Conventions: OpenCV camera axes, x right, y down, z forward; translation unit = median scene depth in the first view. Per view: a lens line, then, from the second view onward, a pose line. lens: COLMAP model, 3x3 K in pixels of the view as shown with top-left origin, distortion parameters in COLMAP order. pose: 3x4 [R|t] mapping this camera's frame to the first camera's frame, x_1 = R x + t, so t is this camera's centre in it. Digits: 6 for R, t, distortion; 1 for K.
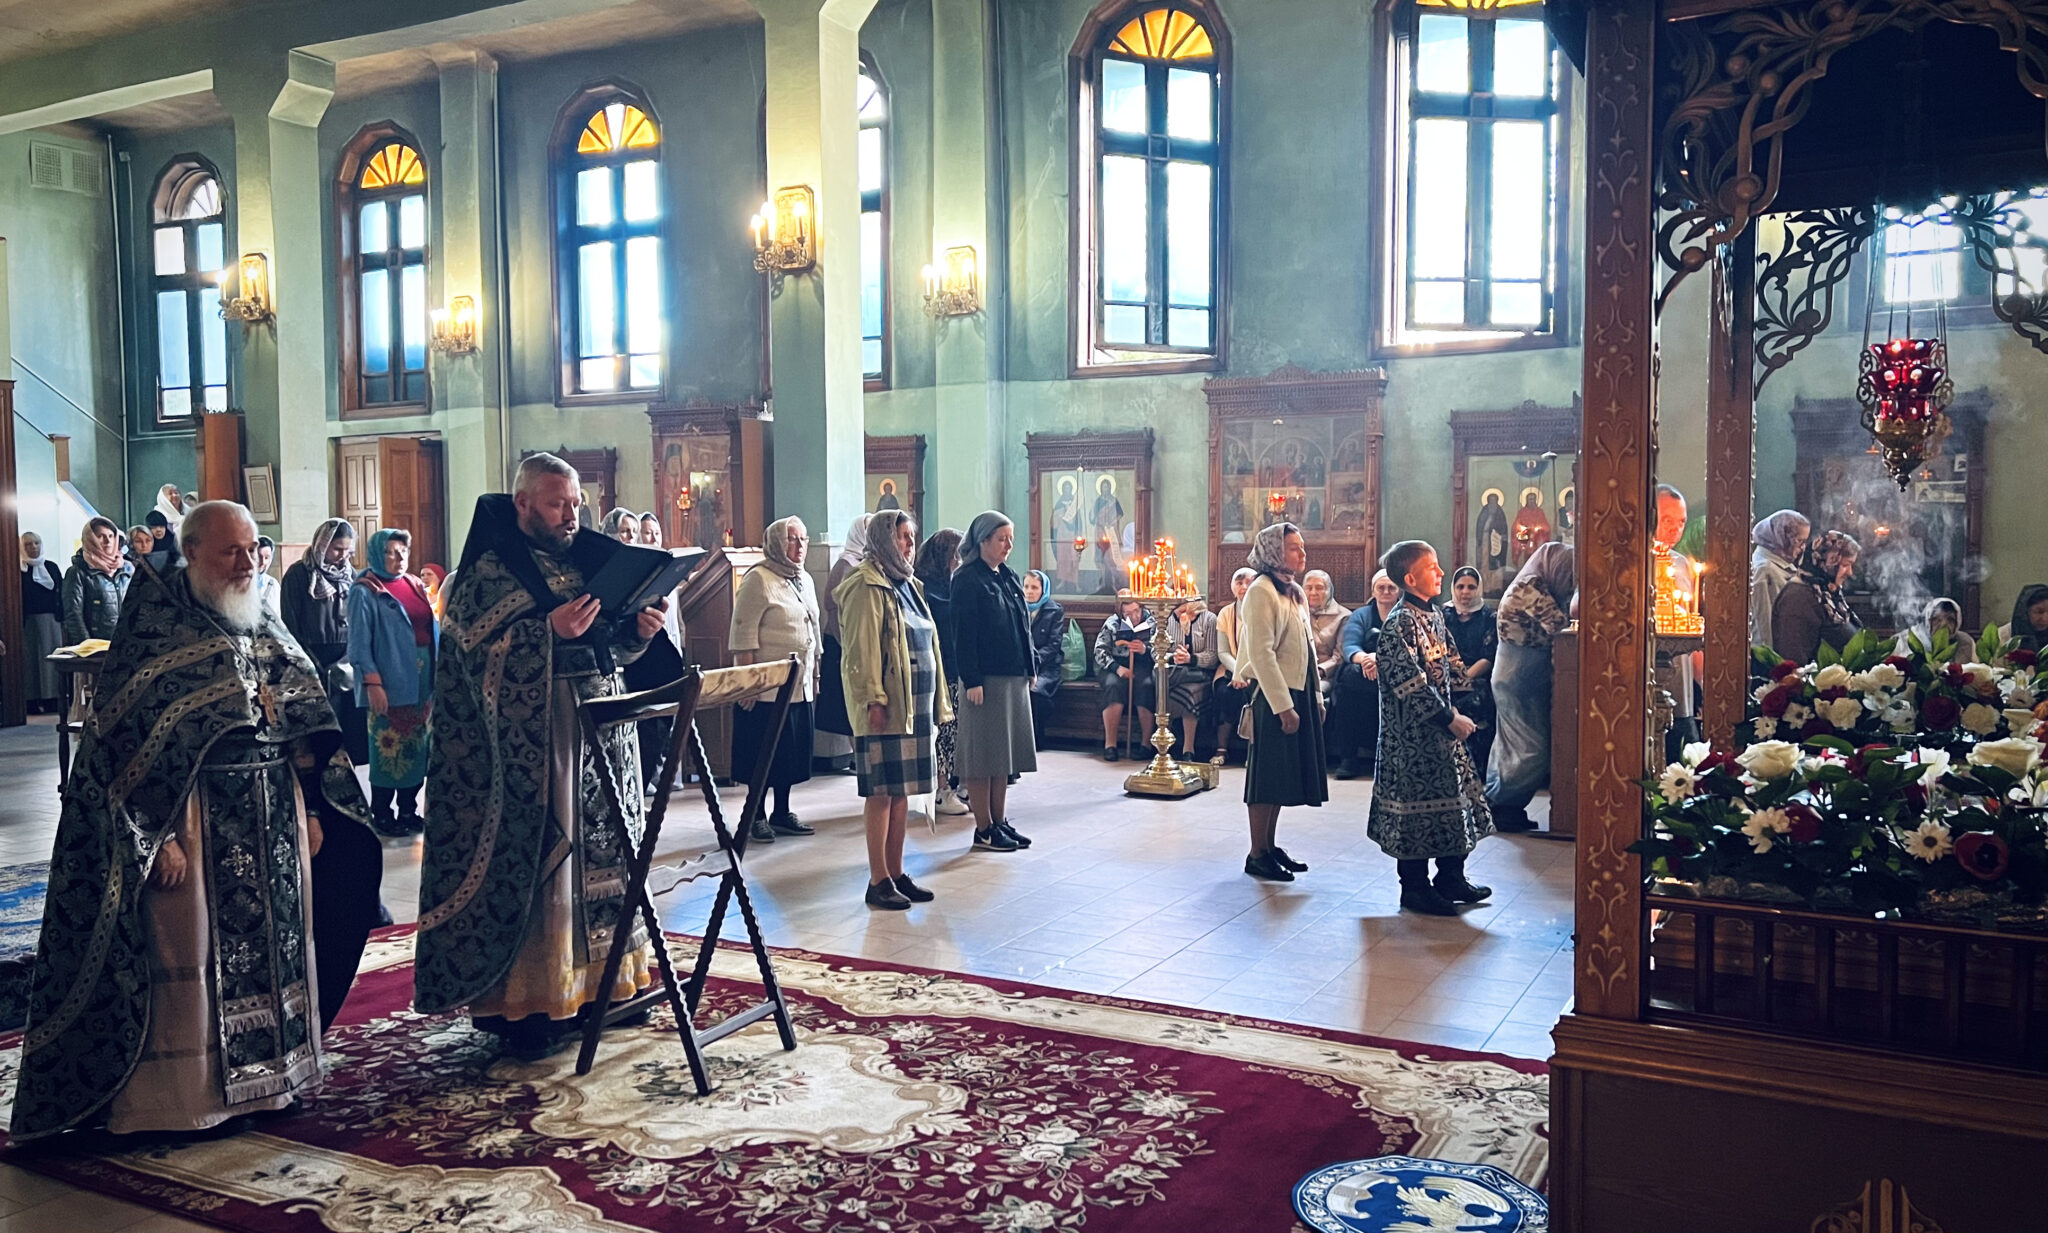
lens RADIAL K [[1534.6, 0, 1024.0], [0, 1534.6, 616.5], [0, 0, 1]] dist [-0.002421, -0.061133]
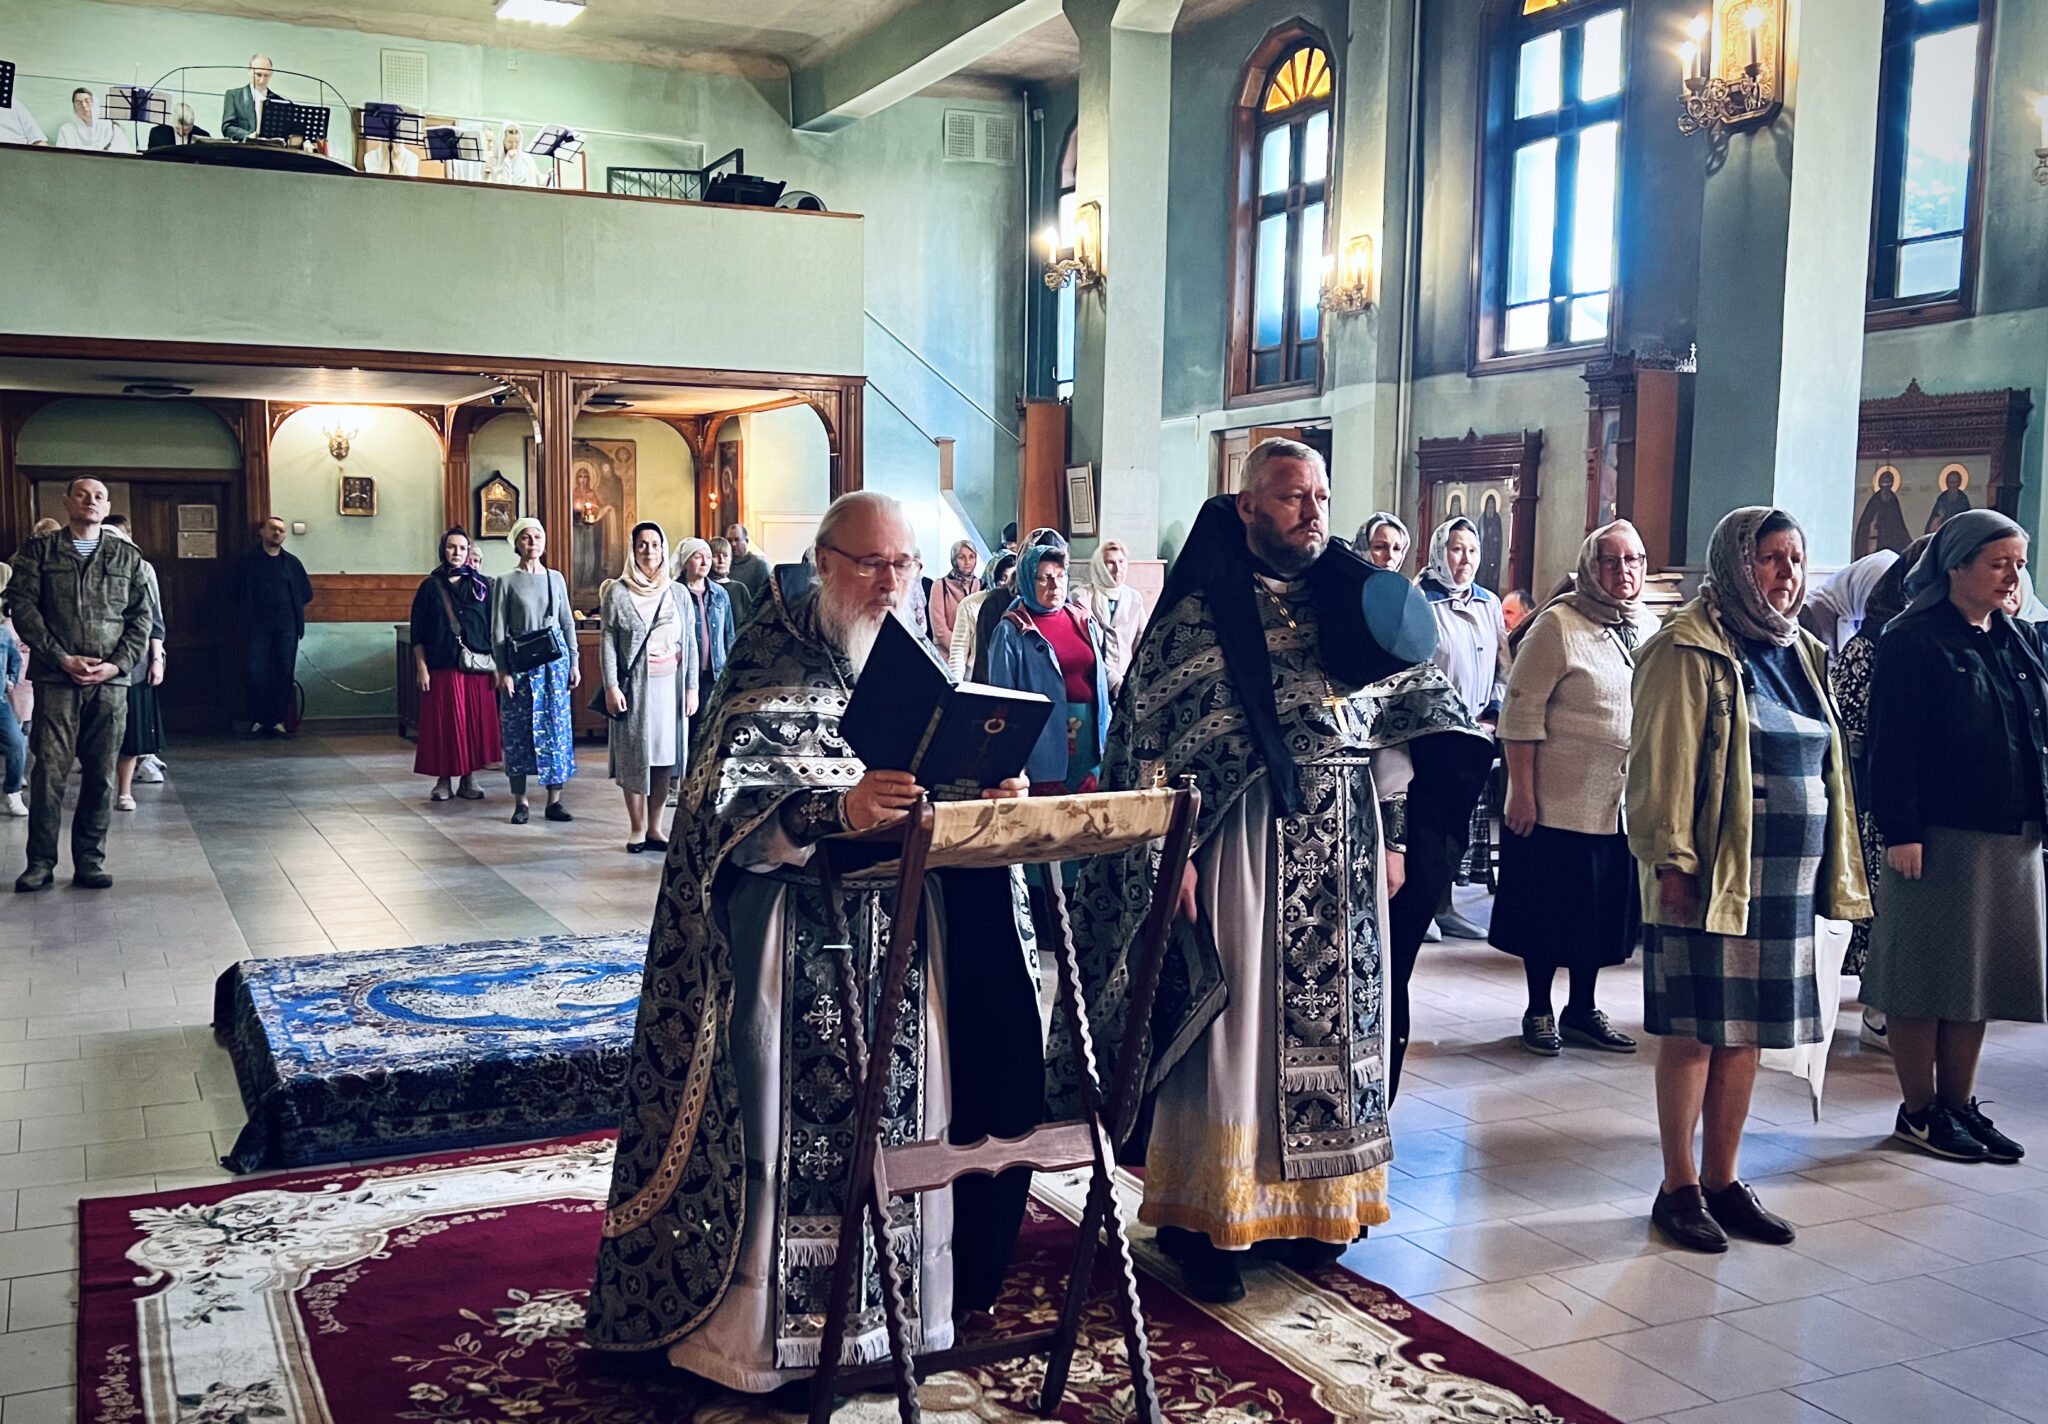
lens RADIAL K [[1781.8, 0, 1024.0], [0, 1781.8, 712.0], [0, 0, 1]] dist [0.005989, -0.017105]
pose [[0.770521, 0.062585, -0.634334, 0.078195], [-0.041507, 0.997982, 0.048045, -0.010333], [0.636062, -0.010690, 0.771564, 0.214308]]
